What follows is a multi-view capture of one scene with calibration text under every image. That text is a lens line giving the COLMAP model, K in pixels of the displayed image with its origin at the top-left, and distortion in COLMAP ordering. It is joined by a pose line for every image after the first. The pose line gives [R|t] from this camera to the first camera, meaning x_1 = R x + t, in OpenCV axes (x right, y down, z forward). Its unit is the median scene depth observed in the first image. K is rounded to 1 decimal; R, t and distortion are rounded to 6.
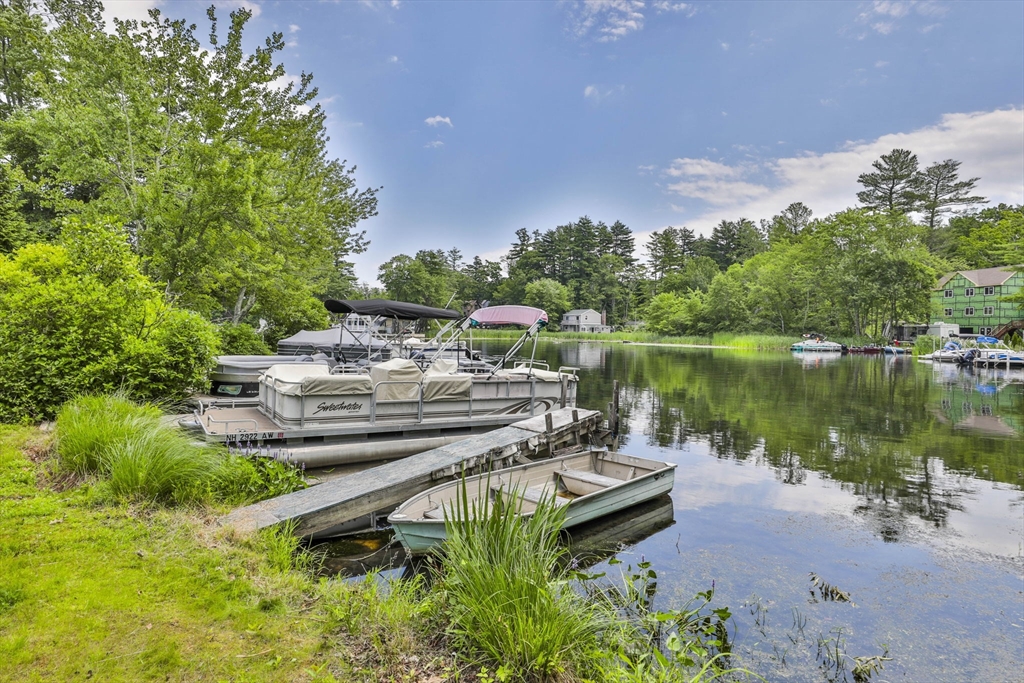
lens RADIAL K [[519.4, 0, 496.7], [0, 519.4, 331.5], [0, 0, 1]] dist [-0.027622, 0.008254]
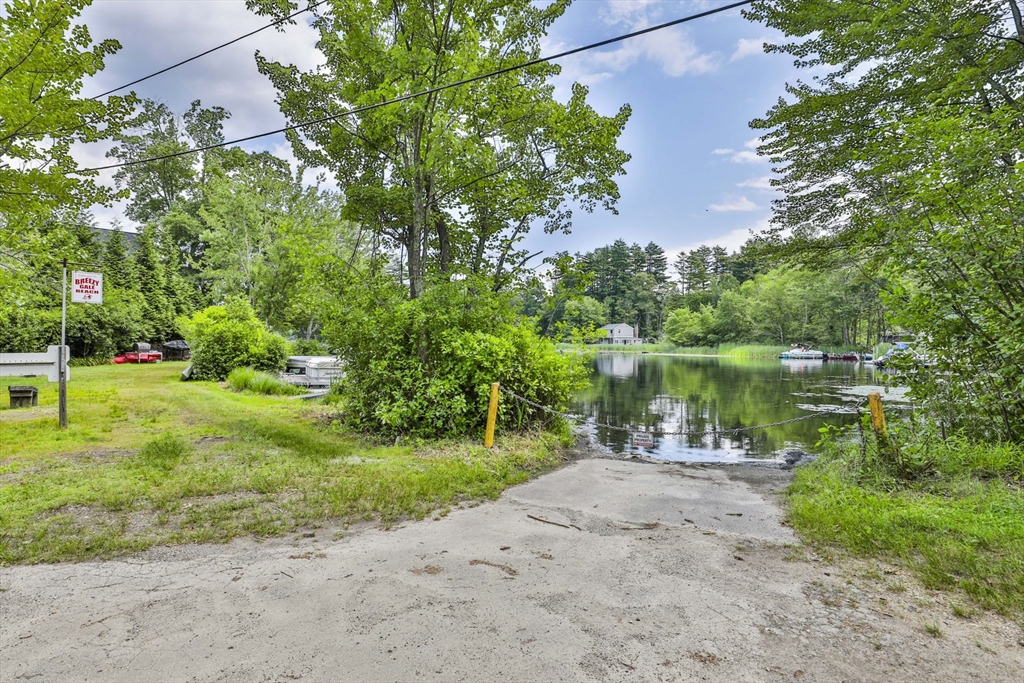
lens RADIAL K [[519.4, 0, 511.0], [0, 519.4, 347.2], [0, 0, 1]] dist [-0.027622, 0.008254]
pose [[0.992363, -0.008950, -0.123024, 0.101417], [0.009361, 0.999952, 0.002762, 0.002830], [0.122993, -0.003893, 0.992400, -0.161959]]
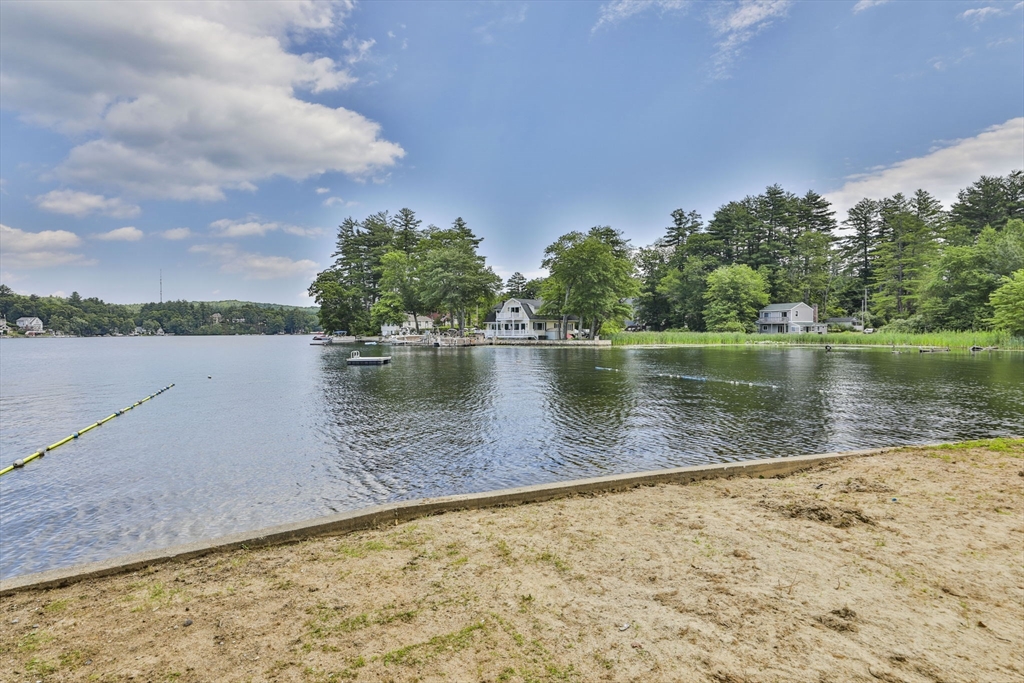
lens RADIAL K [[519.4, 0, 513.4], [0, 519.4, 336.5], [0, 0, 1]] dist [-0.027622, 0.008254]
pose [[0.988120, -0.018941, -0.152515, -0.145309], [0.019252, 0.999814, 0.000565, -0.002379], [0.152476, -0.003495, 0.988301, 0.241458]]
